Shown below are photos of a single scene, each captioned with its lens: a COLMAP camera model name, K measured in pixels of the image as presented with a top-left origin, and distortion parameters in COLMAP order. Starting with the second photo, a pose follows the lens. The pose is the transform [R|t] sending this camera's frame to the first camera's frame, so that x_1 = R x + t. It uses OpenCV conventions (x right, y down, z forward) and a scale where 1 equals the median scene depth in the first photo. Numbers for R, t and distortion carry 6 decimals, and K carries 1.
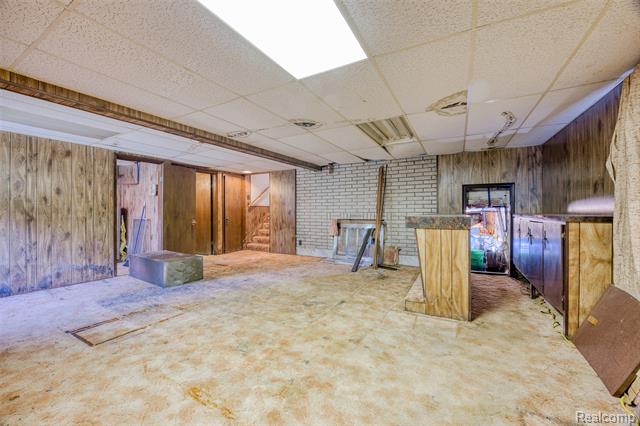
lens RADIAL K [[260.2, 0, 320.8], [0, 260.2, 211.2], [0, 0, 1]] dist [-0.020544, 0.000285]
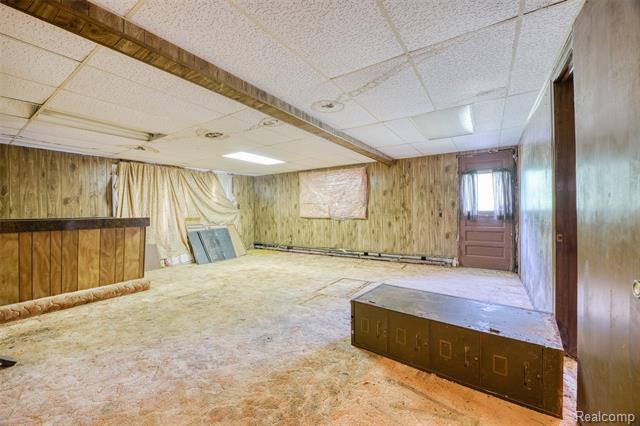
lens RADIAL K [[260.2, 0, 319.5], [0, 260.2, 210.2], [0, 0, 1]] dist [-0.020544, 0.000285]
pose [[-0.996596, 0.019050, 0.080208, -0.595182], [0.018314, 0.999783, -0.009906, 0.009583], [-0.080379, -0.008404, -0.996729, 2.055778]]
